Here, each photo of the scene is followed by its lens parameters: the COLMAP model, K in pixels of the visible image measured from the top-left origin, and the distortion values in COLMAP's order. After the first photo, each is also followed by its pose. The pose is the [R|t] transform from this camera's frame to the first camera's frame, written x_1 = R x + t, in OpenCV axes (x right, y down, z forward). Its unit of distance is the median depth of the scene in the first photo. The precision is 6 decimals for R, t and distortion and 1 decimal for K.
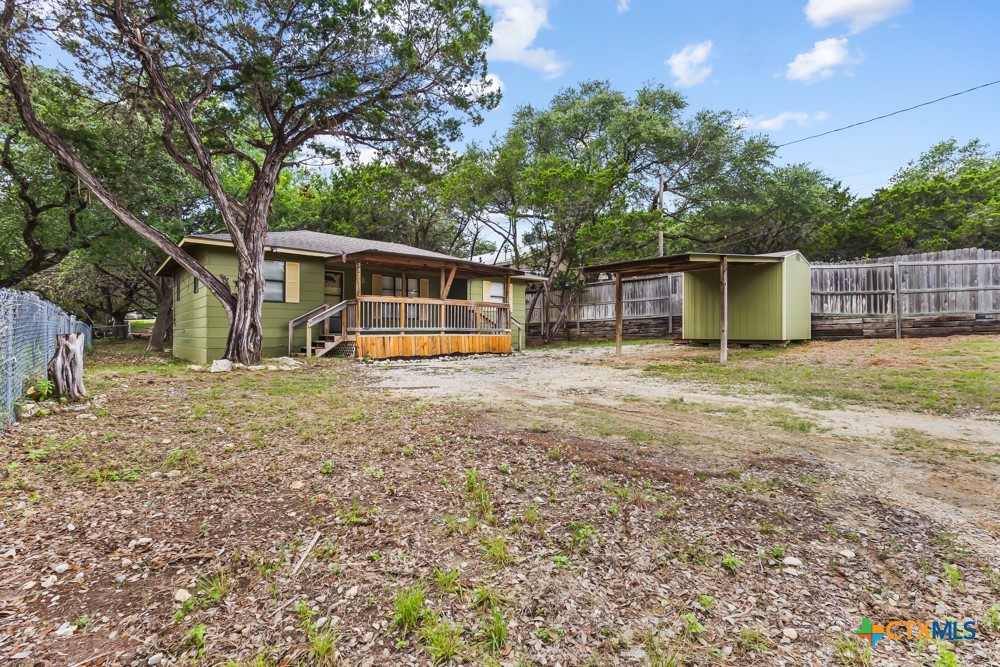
lens RADIAL K [[472.5, 0, 490.5], [0, 472.5, 335.6], [0, 0, 1]] dist [0.000915, -0.000147]
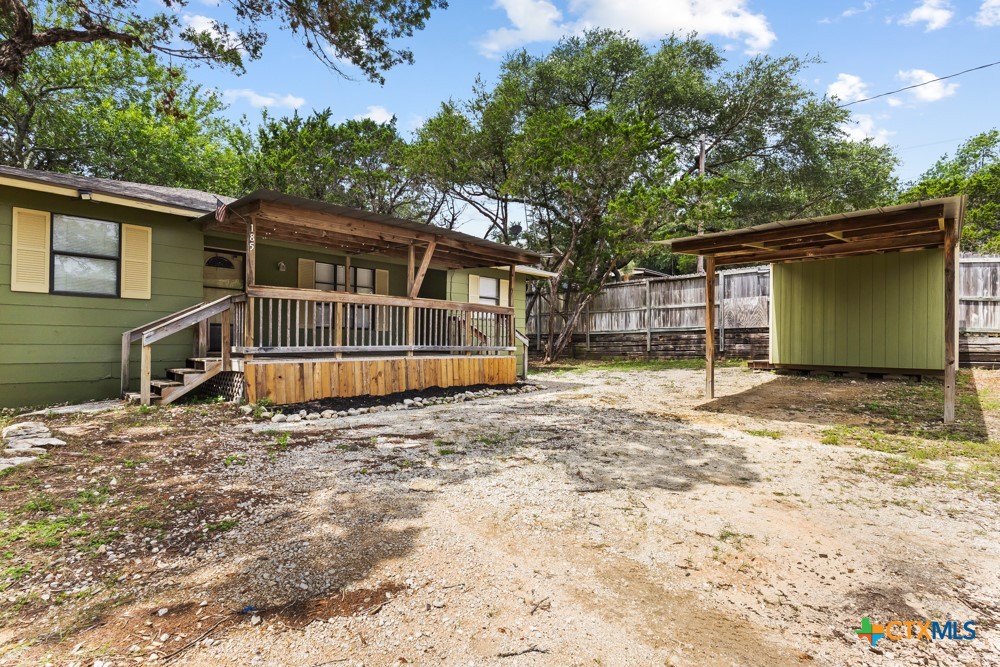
lens RADIAL K [[472.5, 0, 490.5], [0, 472.5, 335.6], [0, 0, 1]] dist [0.000915, -0.000147]
pose [[0.996897, 0.010390, 0.078032, -0.044385], [-0.009145, 0.999825, -0.016307, -0.019073], [-0.078187, 0.015543, 0.996818, 0.375862]]
